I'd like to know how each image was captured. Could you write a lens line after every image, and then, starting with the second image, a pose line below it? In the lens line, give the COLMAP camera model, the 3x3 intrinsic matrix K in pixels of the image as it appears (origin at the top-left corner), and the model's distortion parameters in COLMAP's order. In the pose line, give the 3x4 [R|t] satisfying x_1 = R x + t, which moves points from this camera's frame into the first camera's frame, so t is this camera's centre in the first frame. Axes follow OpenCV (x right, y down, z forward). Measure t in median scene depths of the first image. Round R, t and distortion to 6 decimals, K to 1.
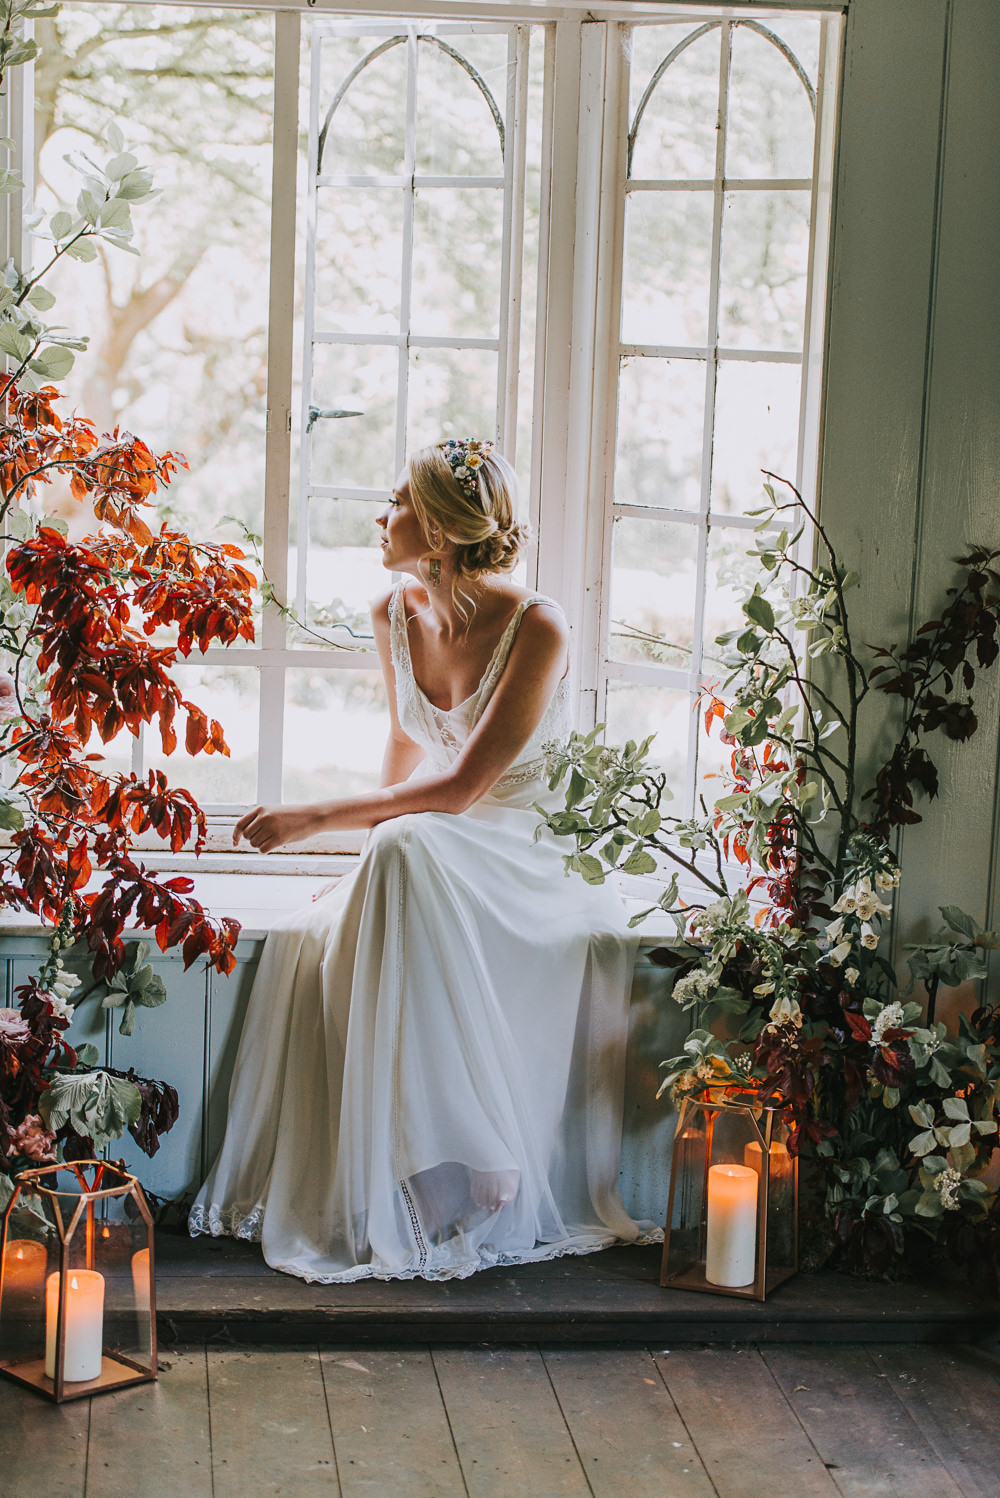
lens RADIAL K [[3018.7, 0, 518.8], [0, 3018.7, 754.9], [0, 0, 1]] dist [0.012703, 0.051881]
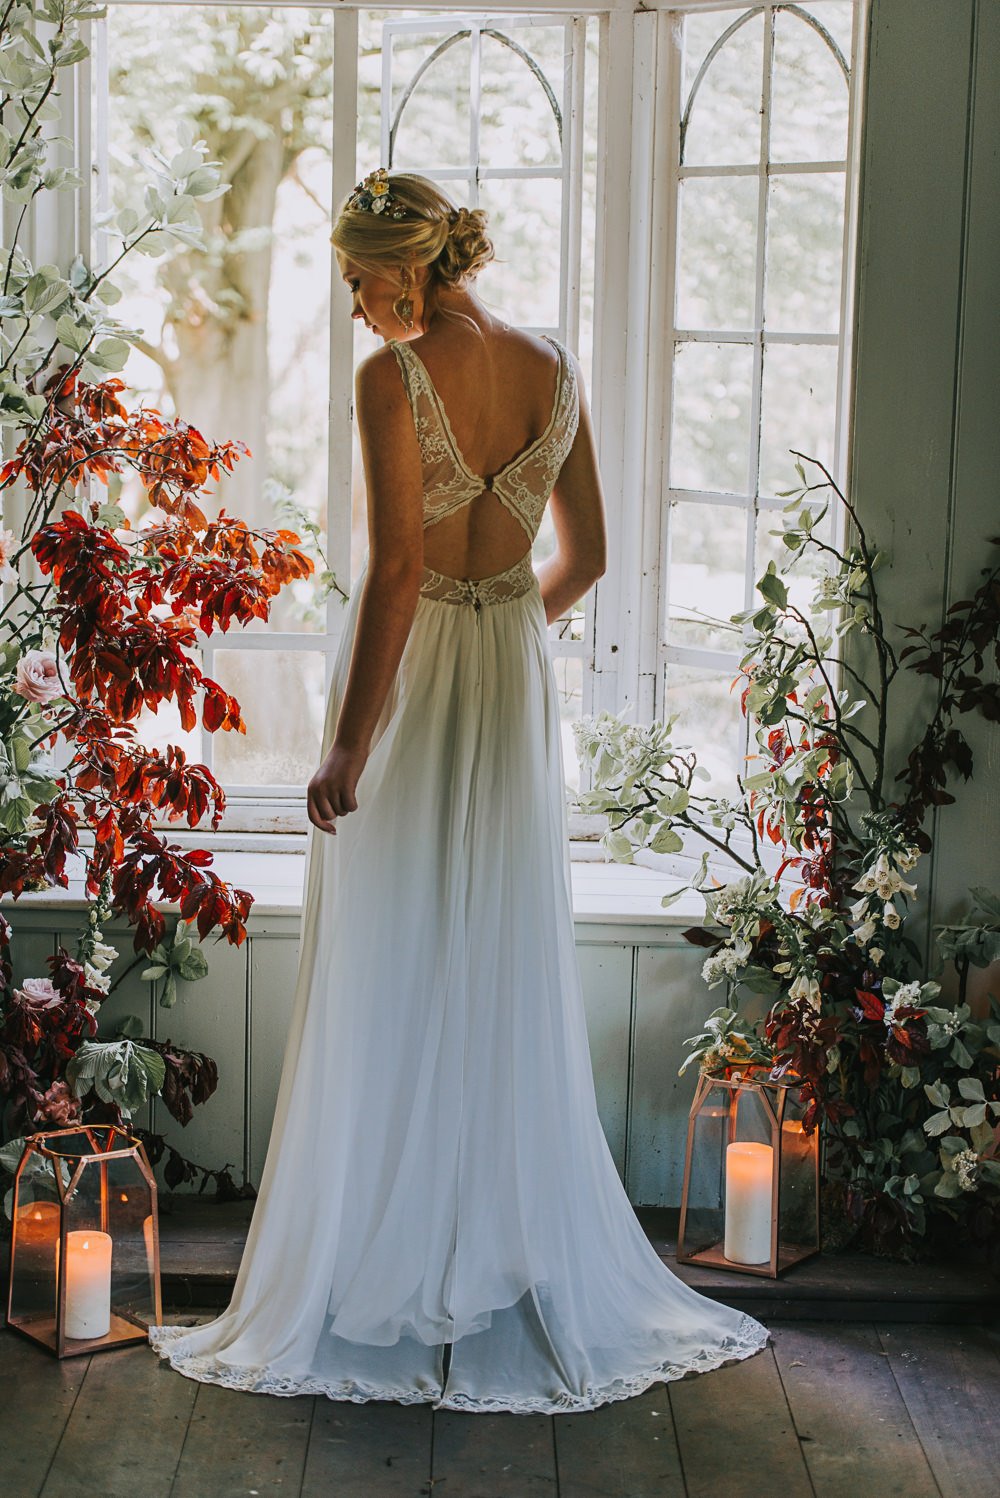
lens RADIAL K [[3011.9, 0, 500.0], [0, 3011.9, 749.0], [0, 0, 1]] dist [-0.011224, 0.170668]
pose [[0.993857, 0.001585, -0.110659, 0.096831], [-0.002453, 0.999967, -0.007710, 0.012836], [0.110643, 0.007934, 0.993829, -0.003471]]
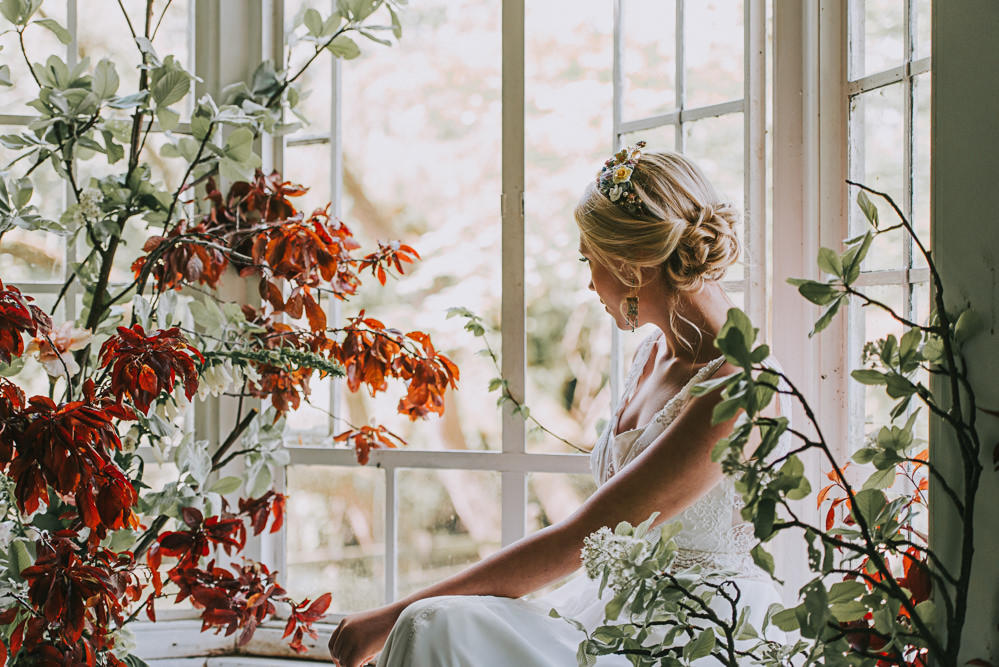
lens RADIAL K [[2091.8, 0, 499.5], [0, 2091.8, 333.5], [0, 0, 1]] dist [-0.294927, -0.009286]
pose [[0.834594, -0.040114, -0.549403, 0.296579], [-0.046773, 0.988583, -0.143233, 0.022711], [0.548876, 0.145239, 0.823190, 0.535568]]
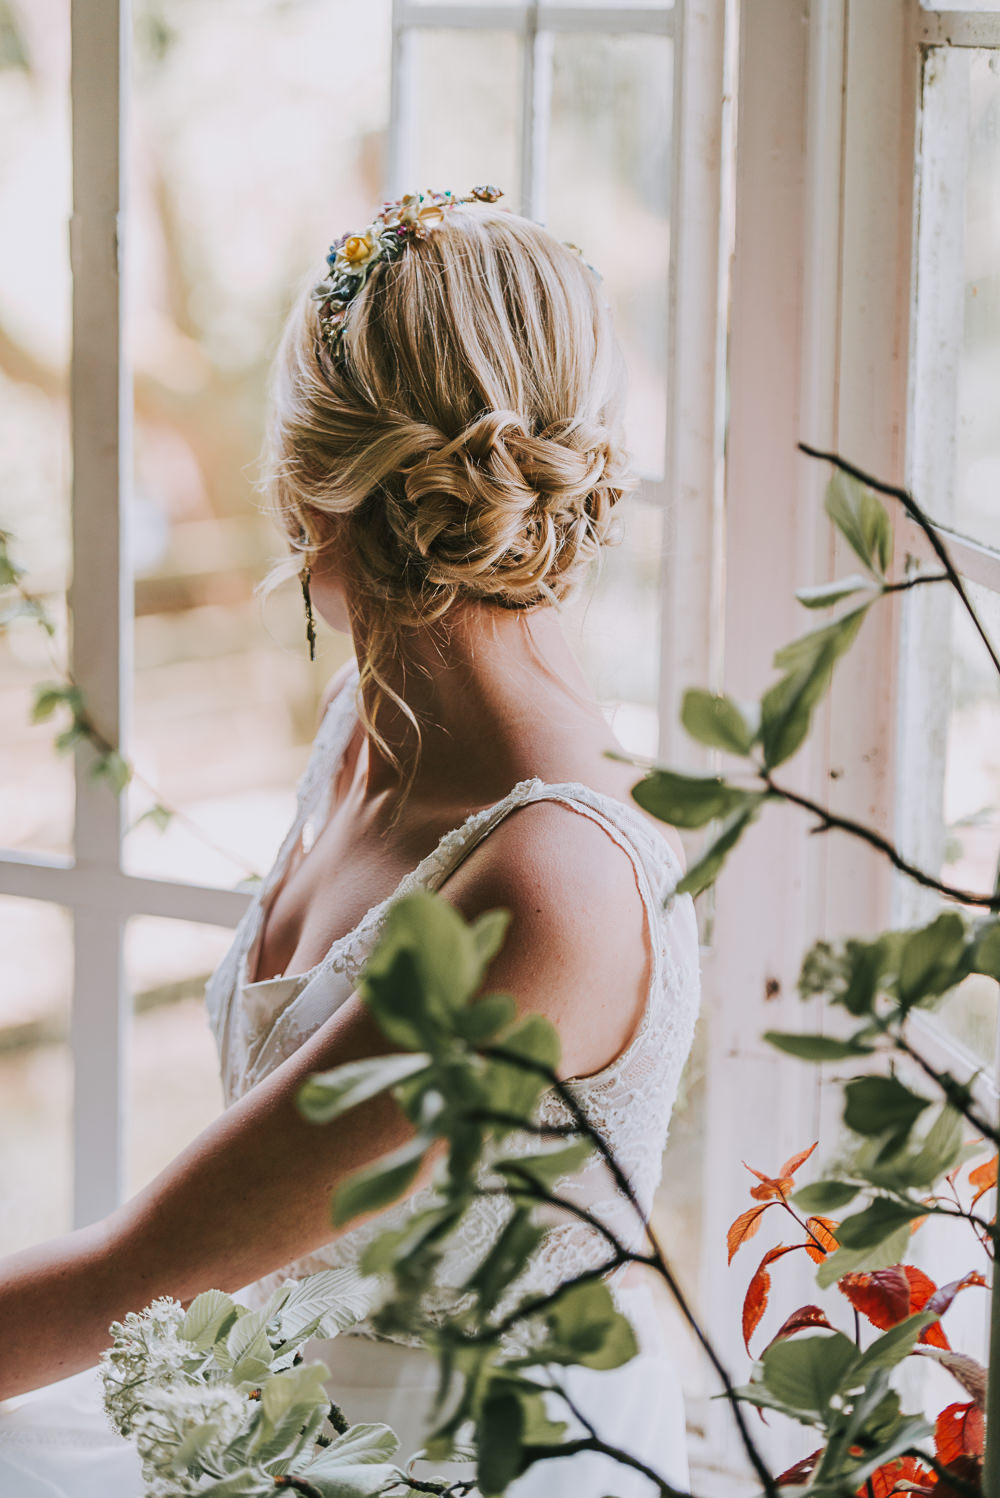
lens RADIAL K [[4195.4, 0, 500.0], [0, 4195.4, 749.0], [0, 0, 1]] dist [0.009944, 0.788584]
pose [[0.829163, 0.074790, -0.553981, 0.274586], [-0.063064, 0.997198, 0.040237, -0.082058], [0.555438, 0.001574, 0.831556, 0.677797]]
